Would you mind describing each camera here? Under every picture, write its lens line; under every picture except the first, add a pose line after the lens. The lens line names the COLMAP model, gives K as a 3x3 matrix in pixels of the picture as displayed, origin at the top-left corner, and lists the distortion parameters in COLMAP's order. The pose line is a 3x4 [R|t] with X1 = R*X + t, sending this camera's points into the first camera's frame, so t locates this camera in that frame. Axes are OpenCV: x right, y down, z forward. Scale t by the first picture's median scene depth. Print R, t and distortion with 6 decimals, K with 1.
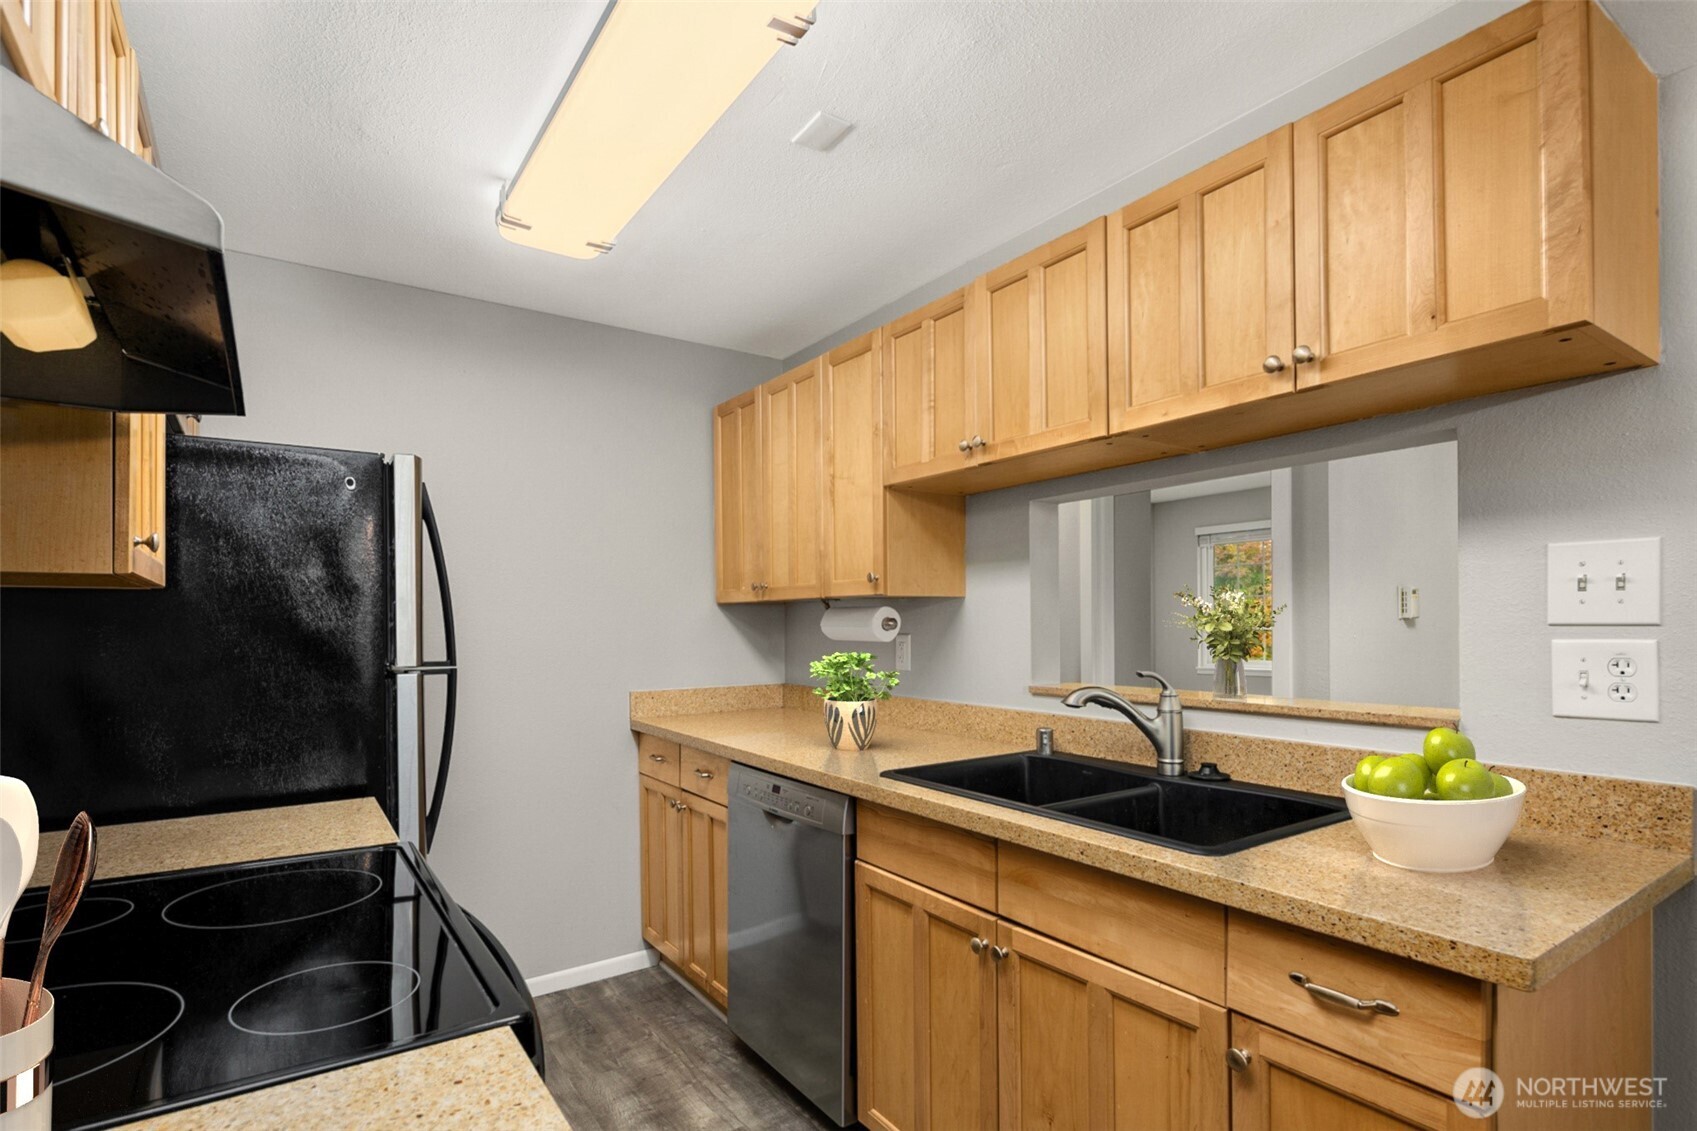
lens RADIAL K [[826.2, 0, 844.8], [0, 826.2, 624.6], [0, 0, 1]] dist [0.001618, -0.000358]
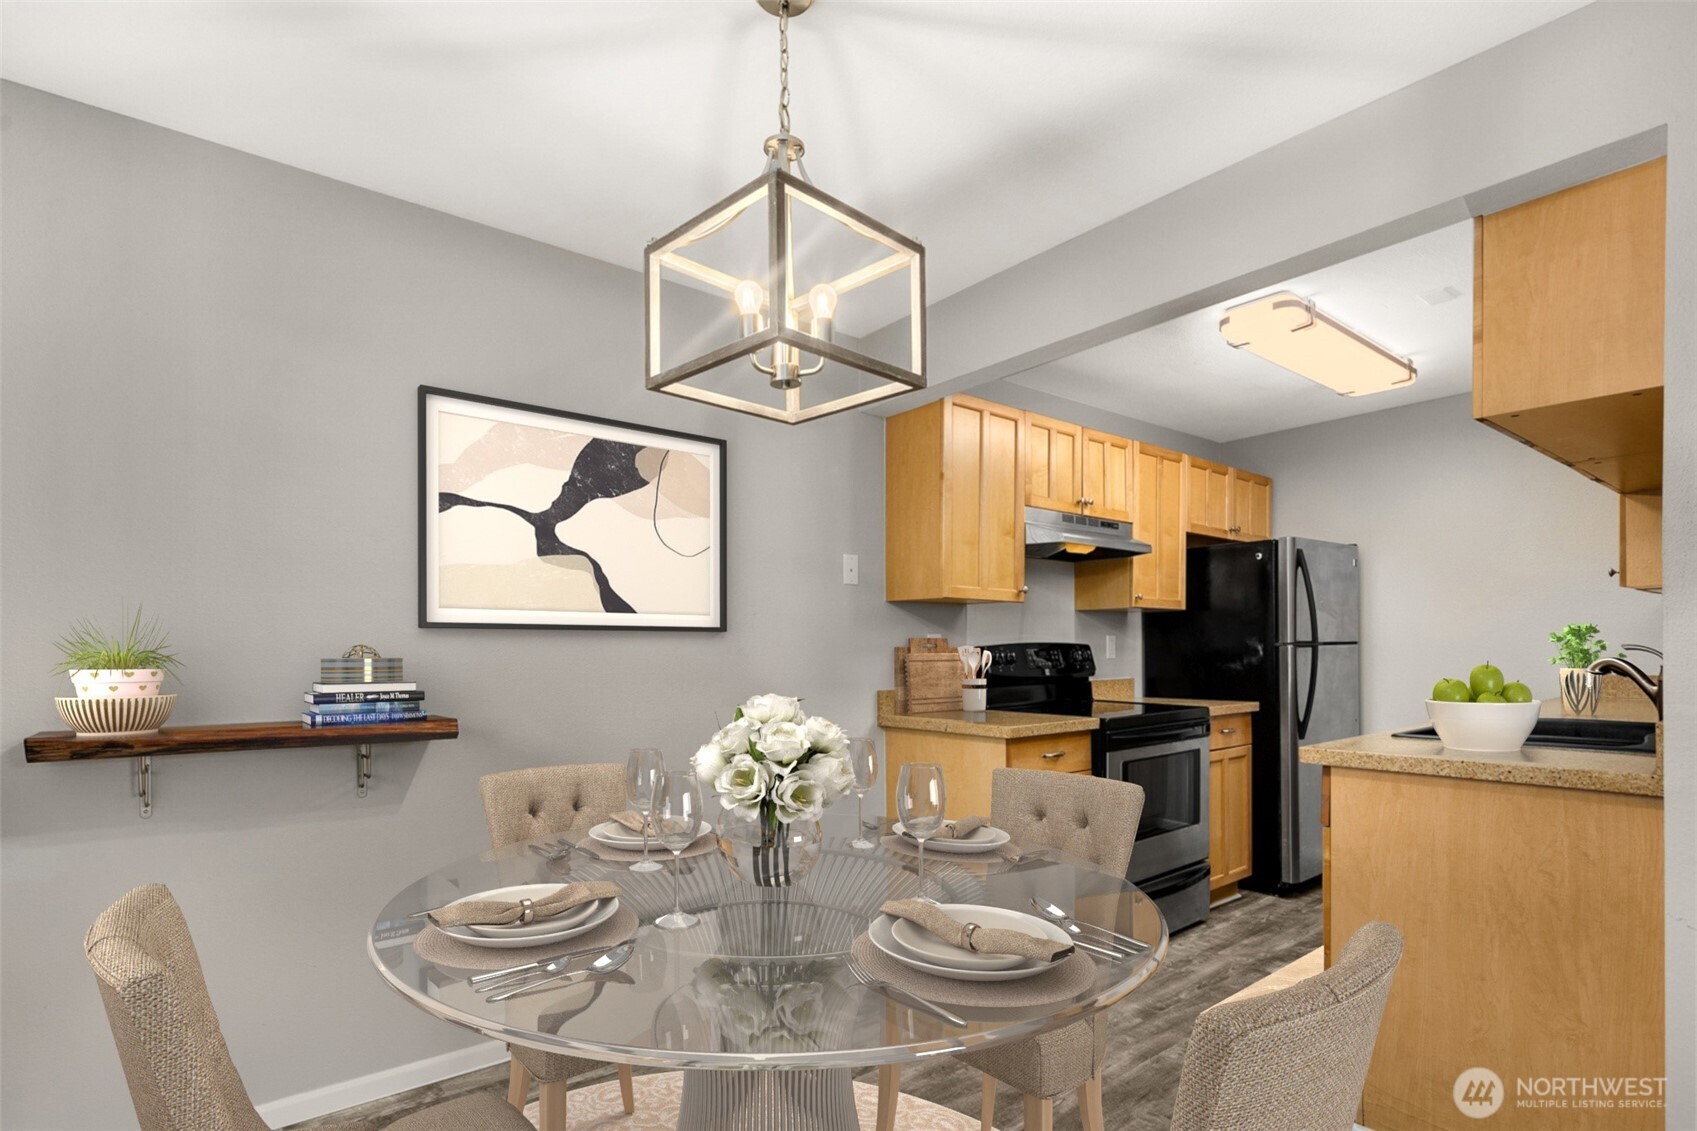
lens RADIAL K [[843.7, 0, 861.0], [0, 843.7, 648.1], [0, 0, 1]] dist [-0.001490, 0.000241]
pose [[0.089866, 0.006323, -0.995934, 1.446981], [0.008141, 0.999942, 0.007083, 0.041279], [0.995921, -0.008744, 0.089810, -0.220230]]
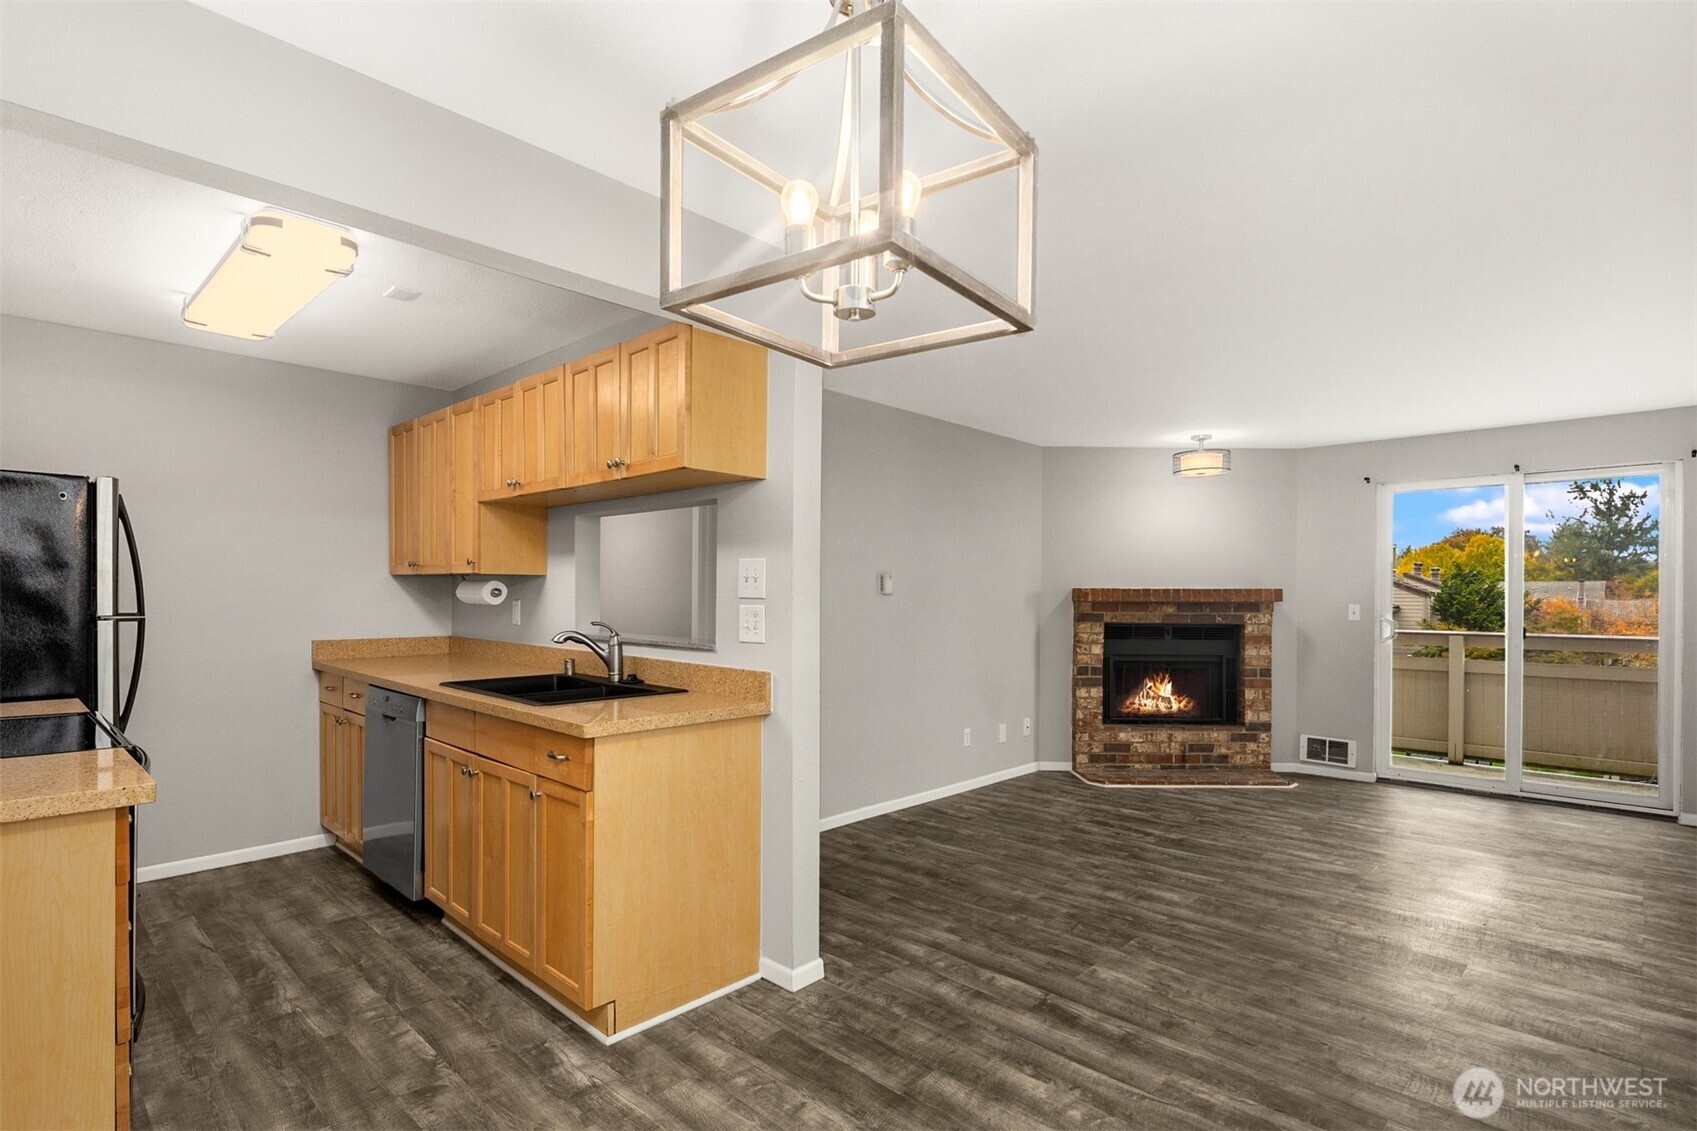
lens RADIAL K [[830.3, 0, 846.4], [0, 830.3, 599.6], [0, 0, 1]] dist [0.003277, -0.001255]
pose [[0.979007, 0.013075, 0.203405, 0.506881], [-0.014425, 0.999883, 0.005156, -0.006988], [-0.203314, -0.007982, 0.979081, -0.797508]]
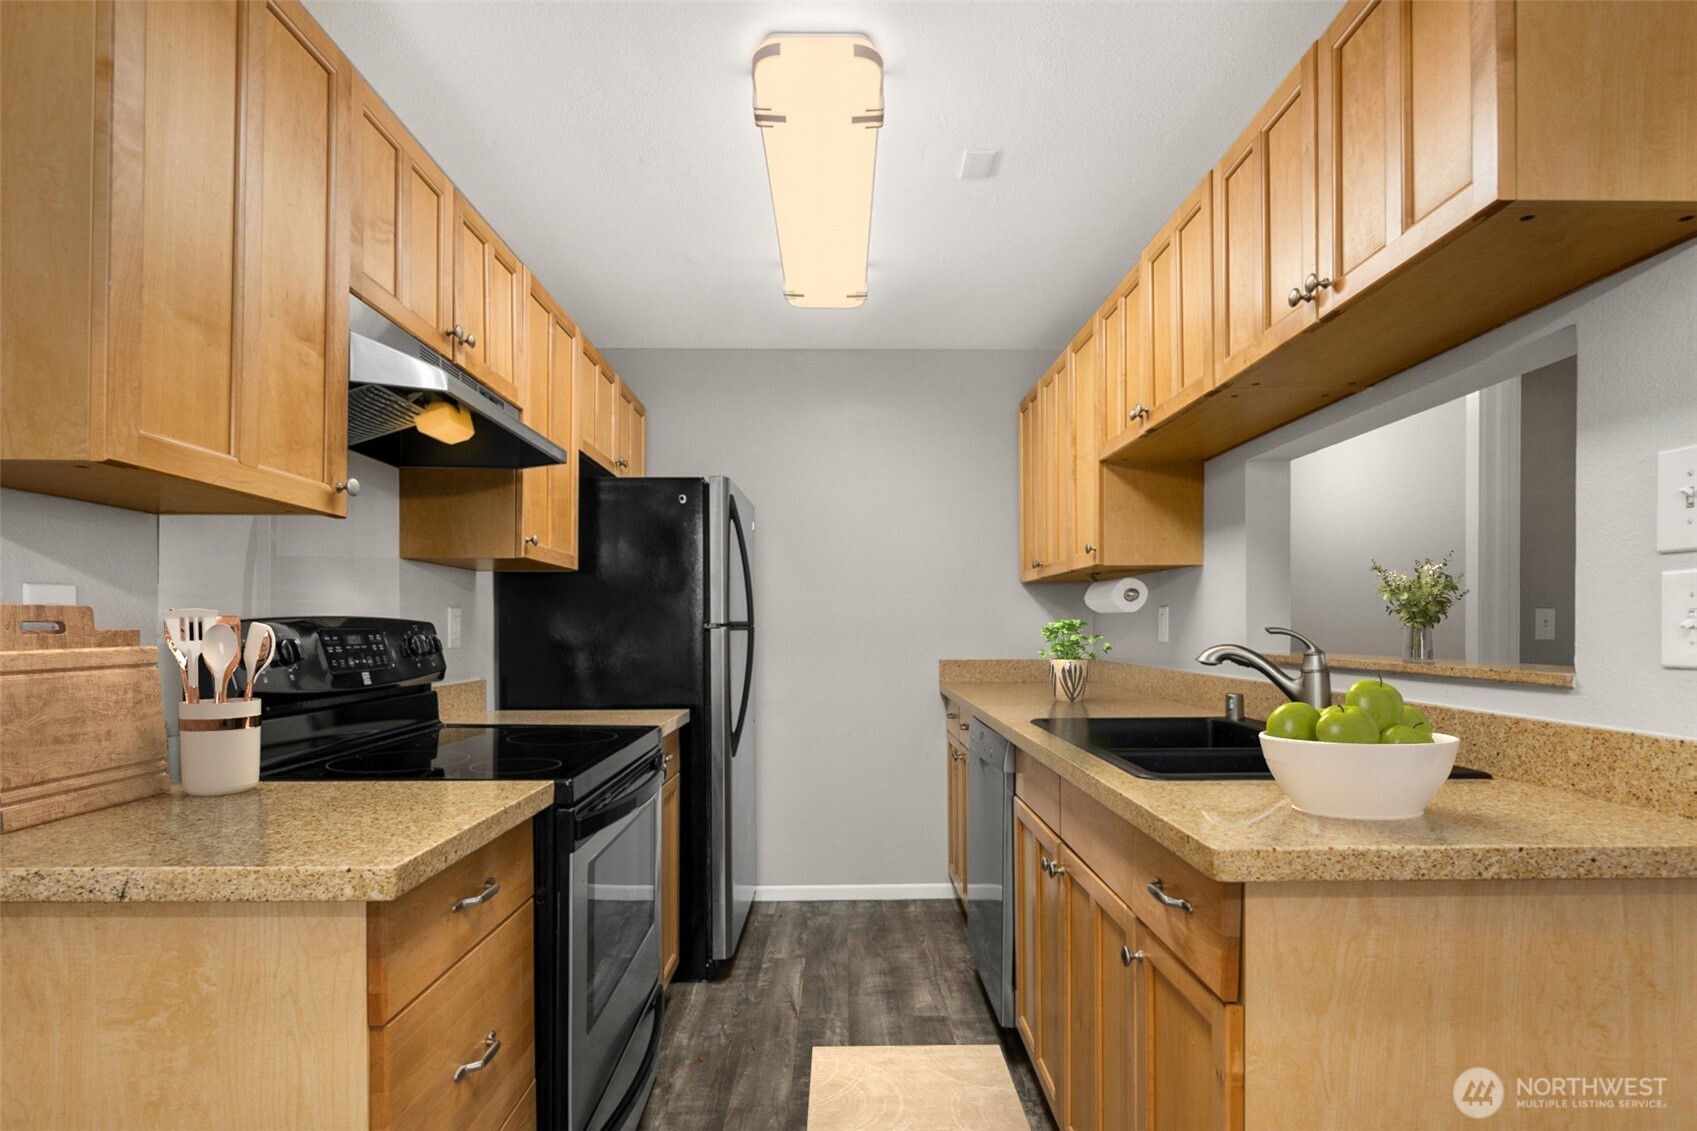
lens RADIAL K [[833.3, 0, 845.7], [0, 833.3, 629.4], [0, 0, 1]] dist [-0.003708, -0.001487]
pose [[0.826545, 0.006401, -0.562835, 0.478903], [-0.003979, 0.999977, 0.005529, 0.053335], [0.562857, -0.002330, 0.826551, -0.075660]]
